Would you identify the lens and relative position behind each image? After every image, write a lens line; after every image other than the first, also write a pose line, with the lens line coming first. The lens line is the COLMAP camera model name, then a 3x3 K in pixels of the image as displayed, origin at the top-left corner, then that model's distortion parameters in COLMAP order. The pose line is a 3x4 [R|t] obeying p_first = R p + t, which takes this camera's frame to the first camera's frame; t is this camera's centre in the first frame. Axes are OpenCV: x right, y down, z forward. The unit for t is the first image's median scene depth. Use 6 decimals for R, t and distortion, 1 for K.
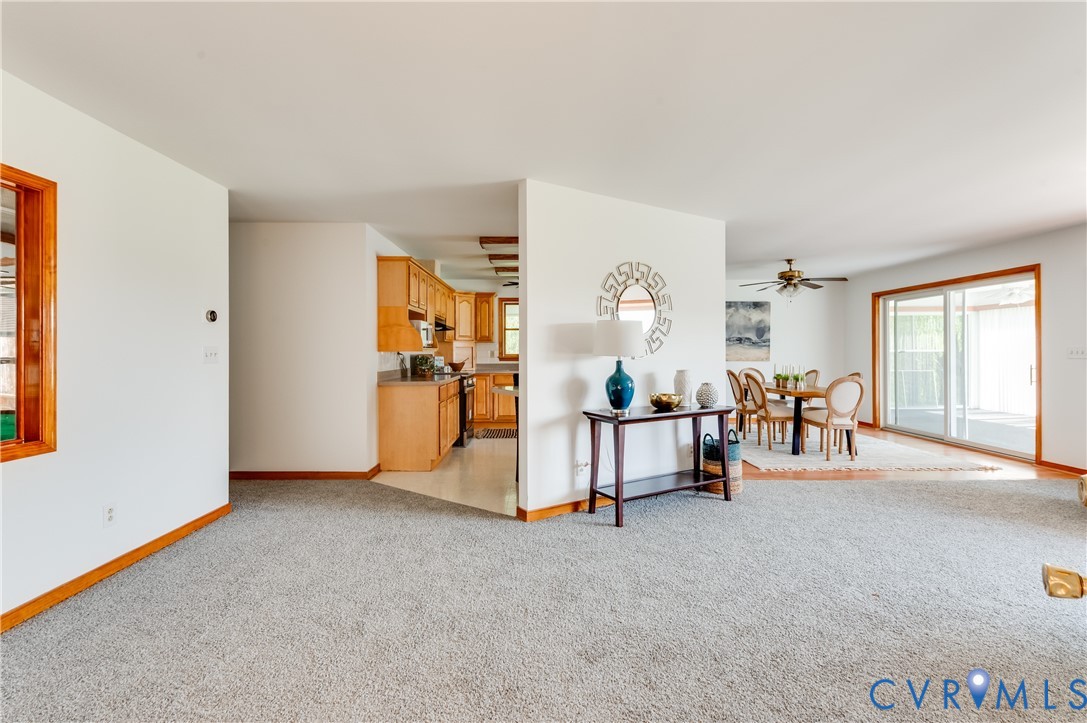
lens RADIAL K [[479.7, 0, 542.8], [0, 479.7, 356.6], [0, 0, 1]] dist [0.002357, 0.000247]
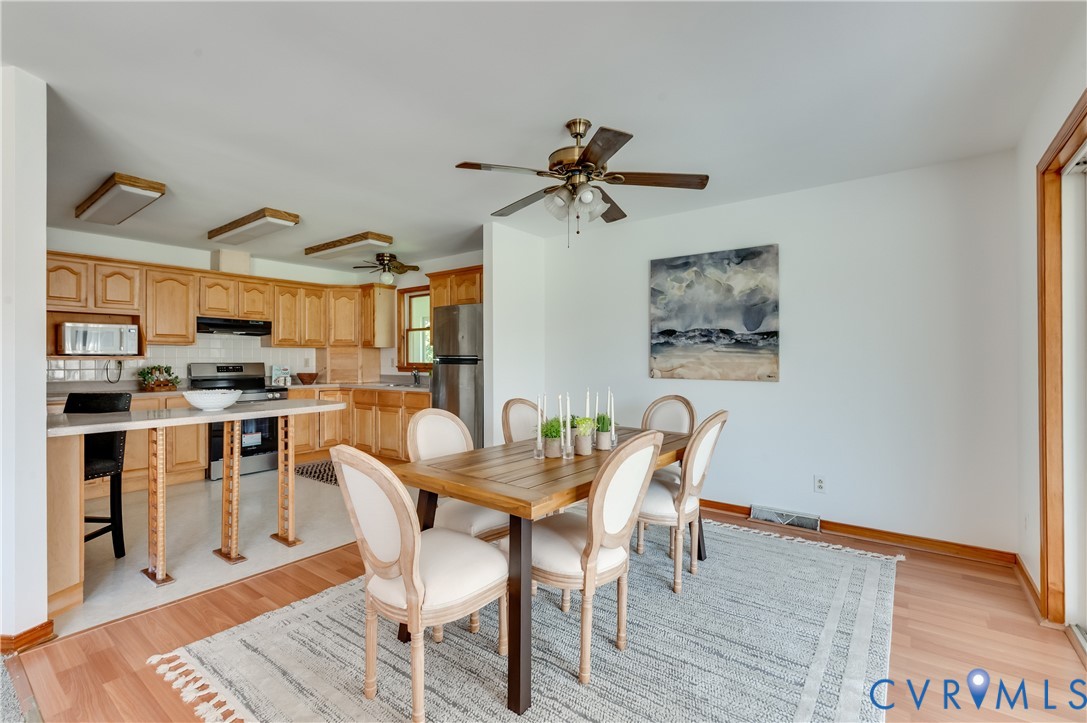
lens RADIAL K [[479.7, 0, 544.6], [0, 479.7, 361.1], [0, 0, 1]] dist [0.002357, 0.000247]
pose [[0.793997, 0.003725, -0.607910, 0.568816], [-0.003417, 0.999993, 0.001666, -0.009546], [0.607912, 0.000755, 0.794004, 0.531974]]
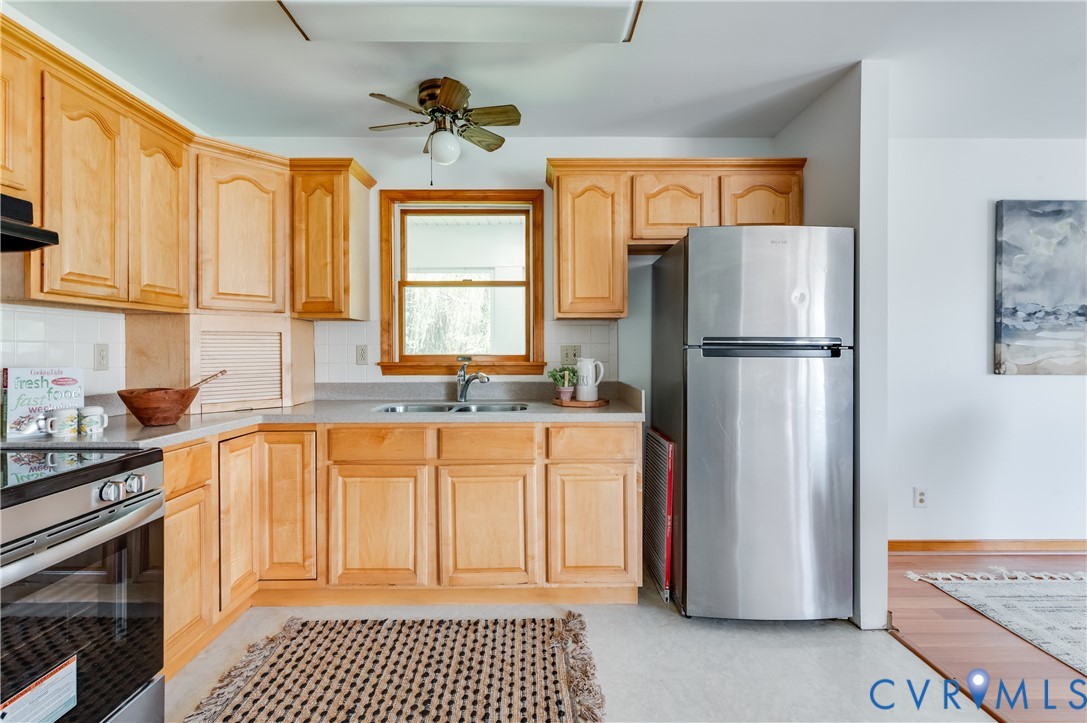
lens RADIAL K [[479.7, 0, 540.0], [0, 479.7, 354.8], [0, 0, 1]] dist [0.002357, 0.000247]
pose [[0.999999, 0.000728, 0.001222, 0.022224], [-0.000733, 0.999991, 0.004184, -0.006527], [-0.001219, -0.004185, 0.999990, 0.658981]]
